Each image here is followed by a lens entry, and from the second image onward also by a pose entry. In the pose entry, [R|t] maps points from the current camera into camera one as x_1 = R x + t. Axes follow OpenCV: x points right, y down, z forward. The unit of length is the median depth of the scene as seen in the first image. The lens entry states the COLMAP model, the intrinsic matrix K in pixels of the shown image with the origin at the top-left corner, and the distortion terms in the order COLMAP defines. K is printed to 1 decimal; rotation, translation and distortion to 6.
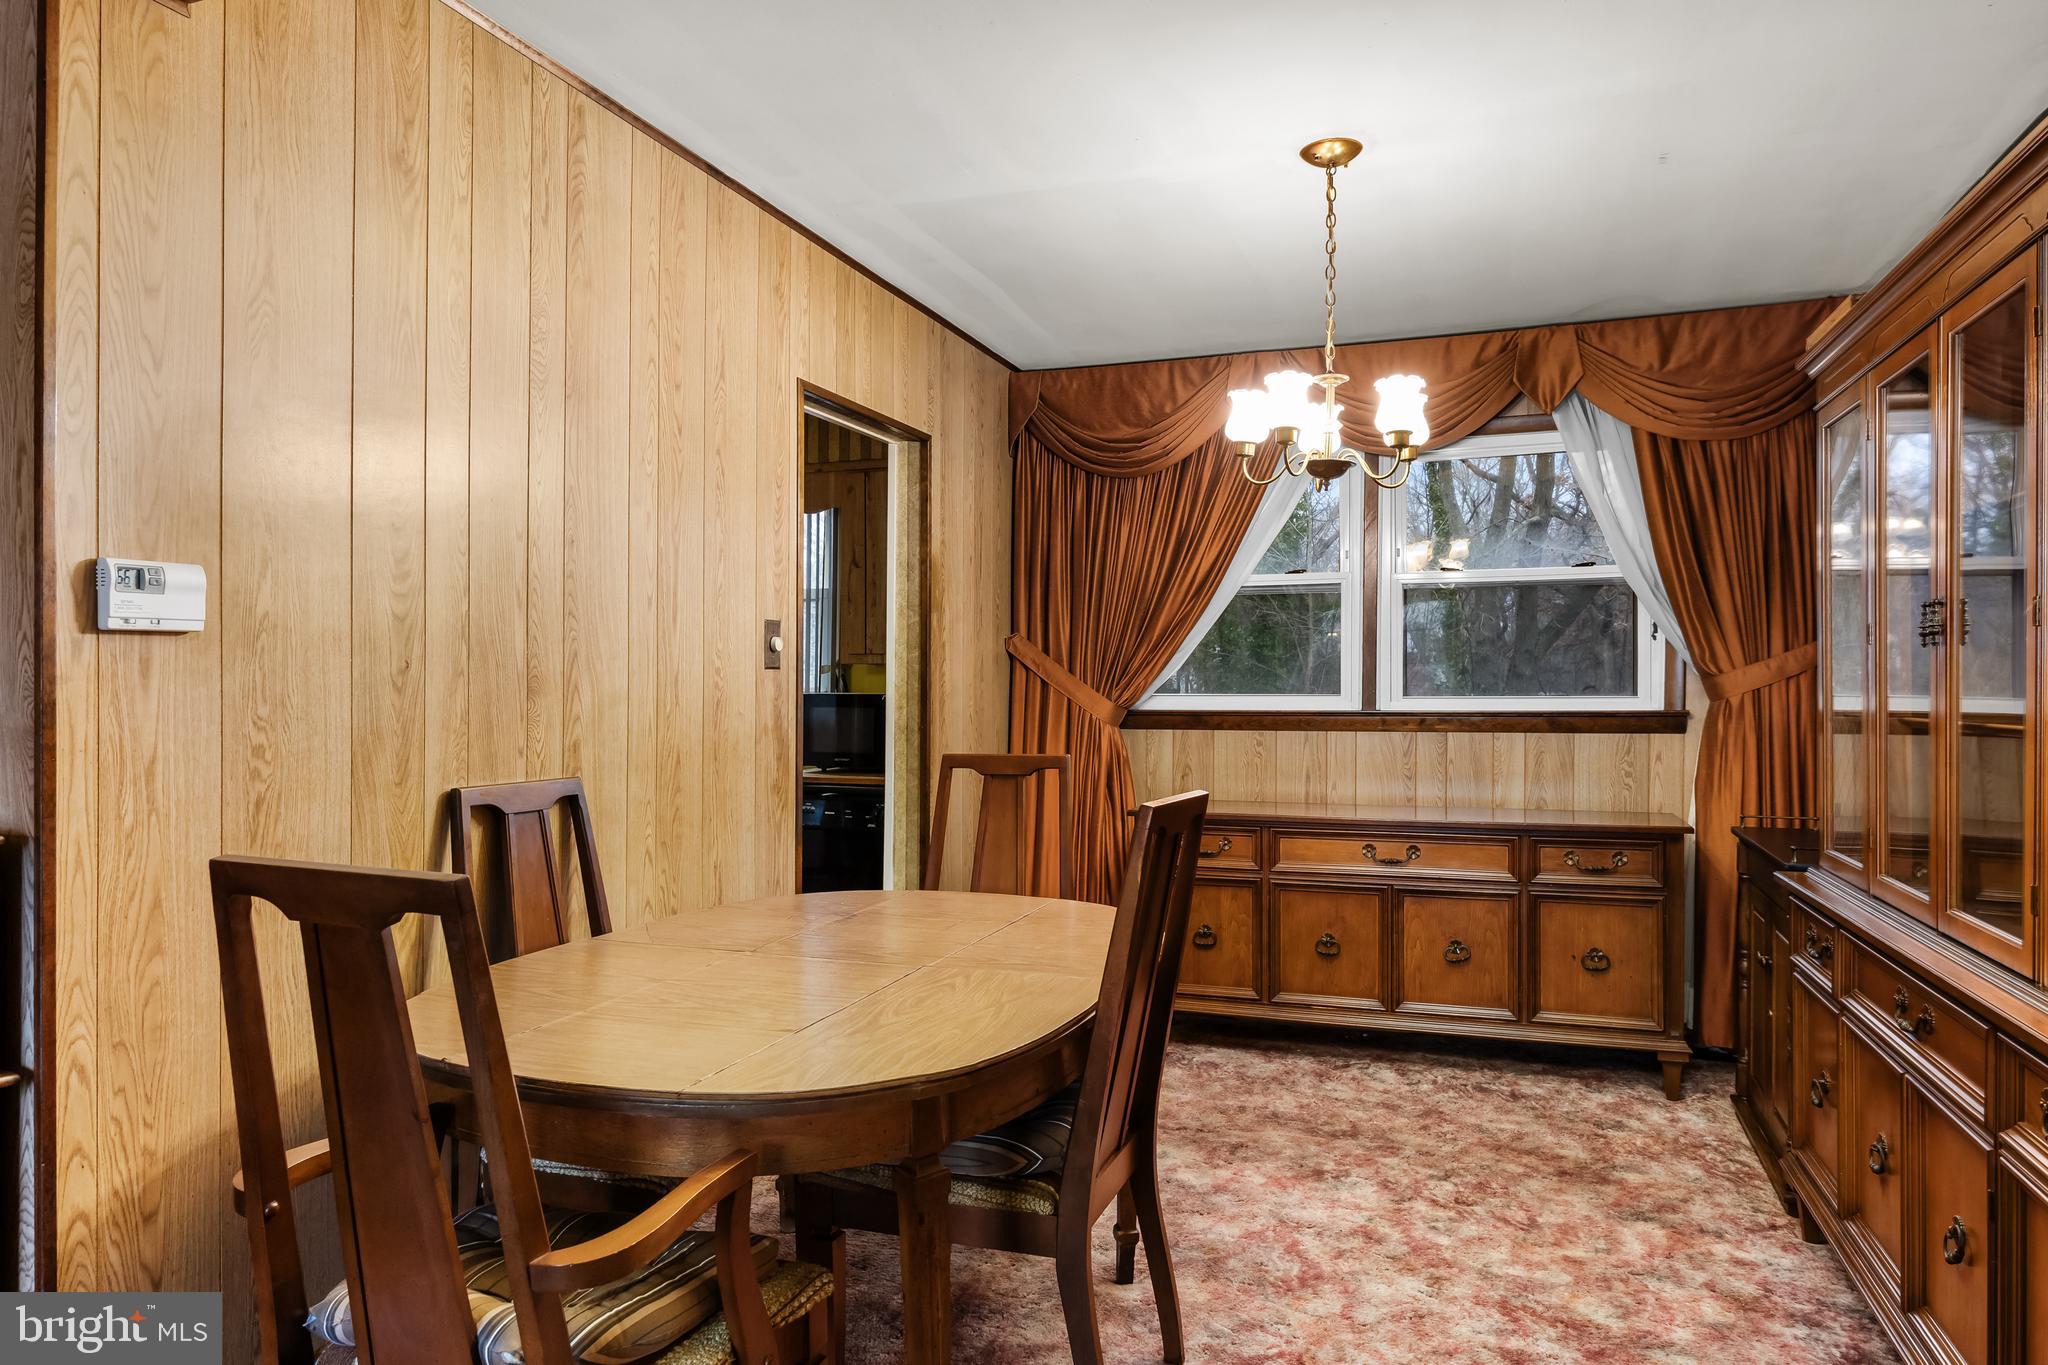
lens RADIAL K [[1290.2, 0, 1024.0], [0, 1290.2, 682.5], [0, 0, 1]] dist [0.000822, -0.000289]
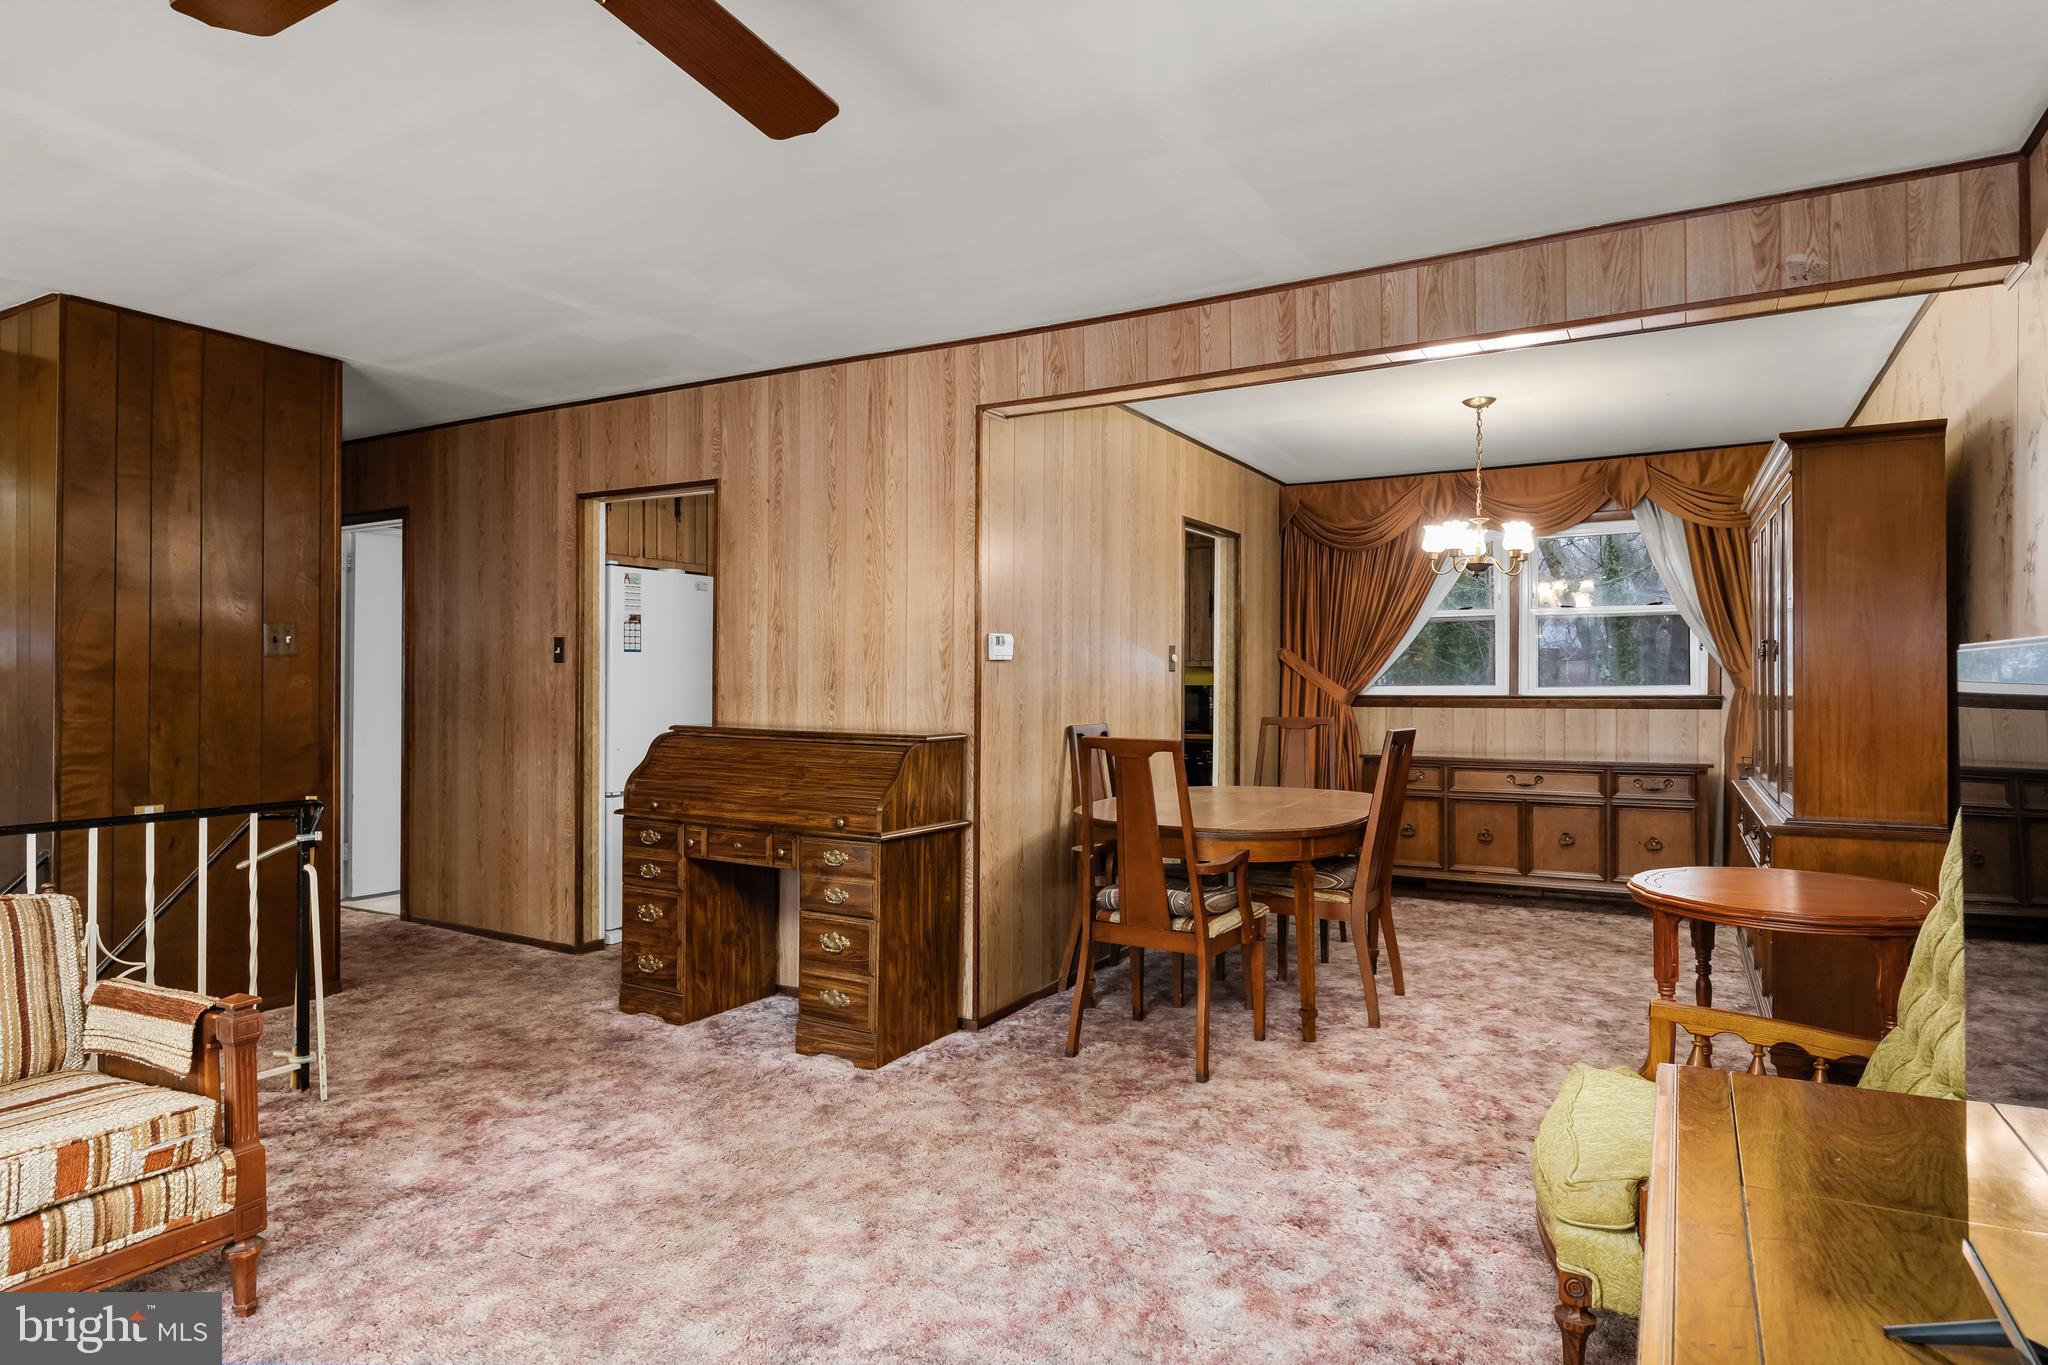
lens RADIAL K [[1156.6, 0, 1023.6], [0, 1156.6, 673.9], [0, 0, 1]] dist [0.000525, 0.000981]
pose [[0.985724, -0.002724, -0.168350, -0.098882], [0.002290, 0.999994, -0.002771, -0.002026], [0.168356, 0.002346, 0.985723, -0.566979]]
